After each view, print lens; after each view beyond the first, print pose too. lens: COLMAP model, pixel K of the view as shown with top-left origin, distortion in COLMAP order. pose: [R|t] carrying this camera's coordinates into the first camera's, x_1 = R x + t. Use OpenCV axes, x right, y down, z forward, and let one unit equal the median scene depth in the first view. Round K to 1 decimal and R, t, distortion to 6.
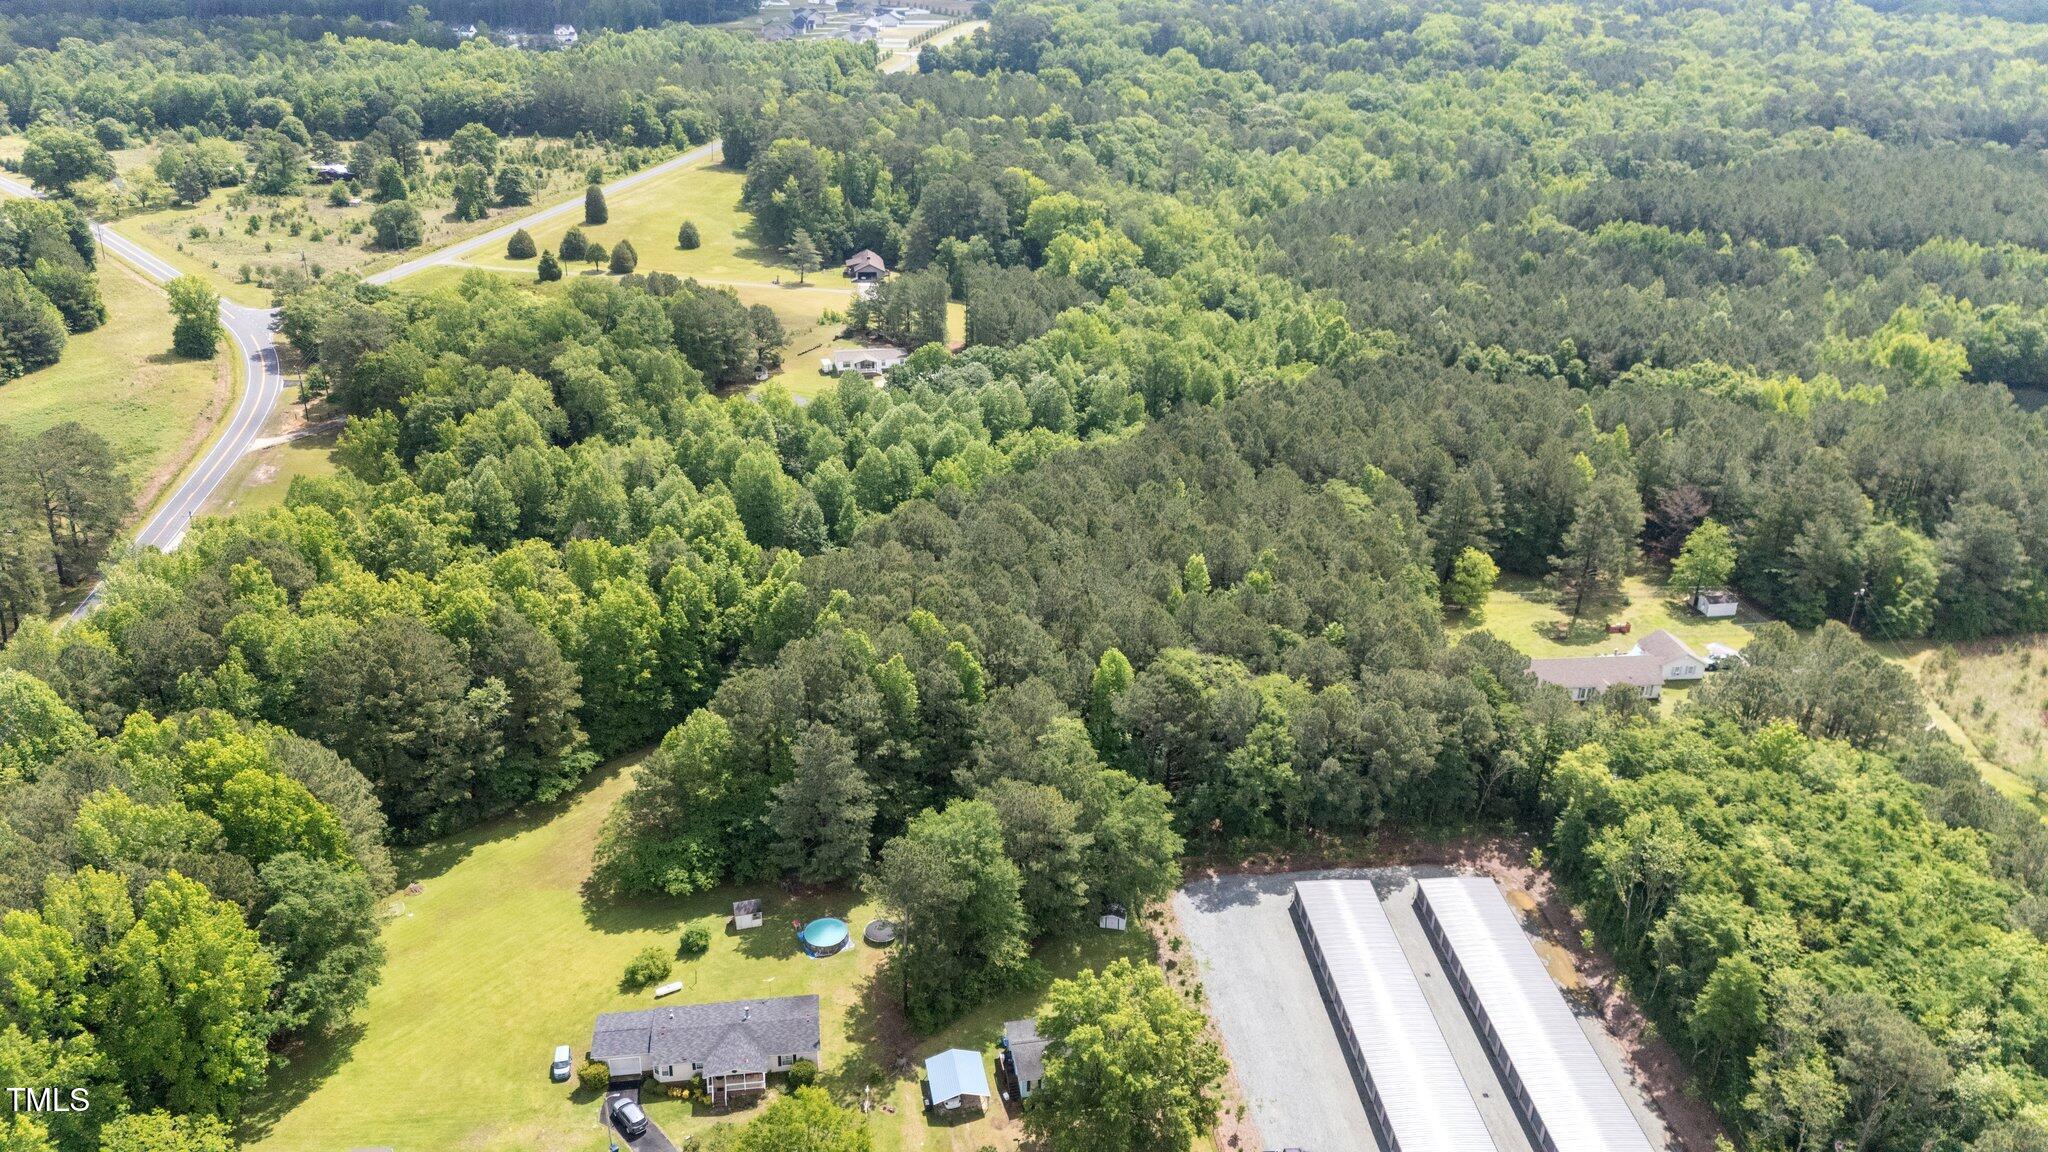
lens RADIAL K [[1398.0, 0, 993.1], [0, 1398.0, 575.7], [0, 0, 1]] dist [0.055390, -0.044755]
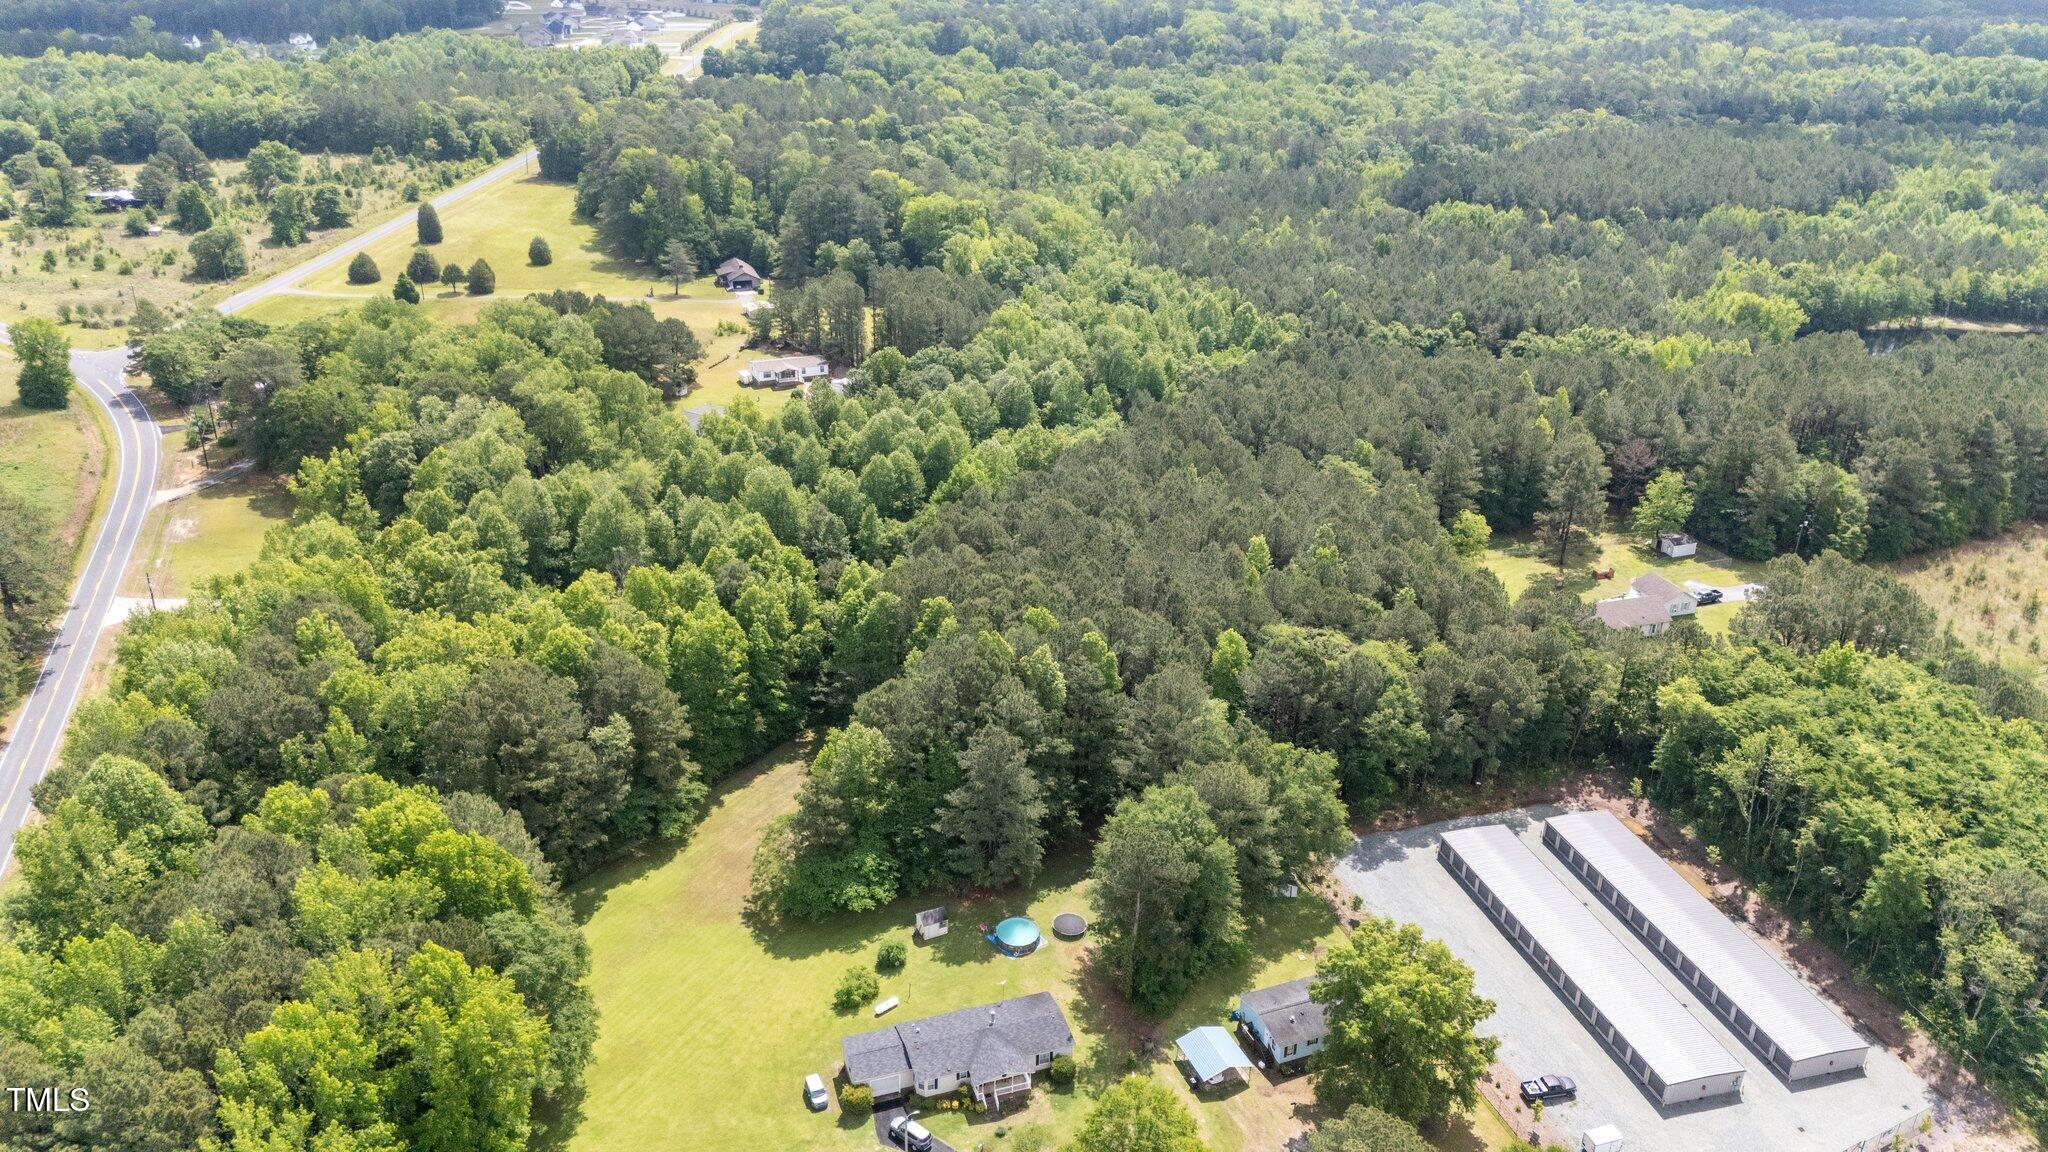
lens RADIAL K [[1398.0, 0, 993.1], [0, 1398.0, 575.7], [0, 0, 1]] dist [0.055390, -0.044755]
pose [[0.984131, -0.079837, 0.158469, -0.163081], [0.079840, 0.996787, 0.006358, -0.005136], [-0.158467, 0.006395, 0.987344, 0.004472]]
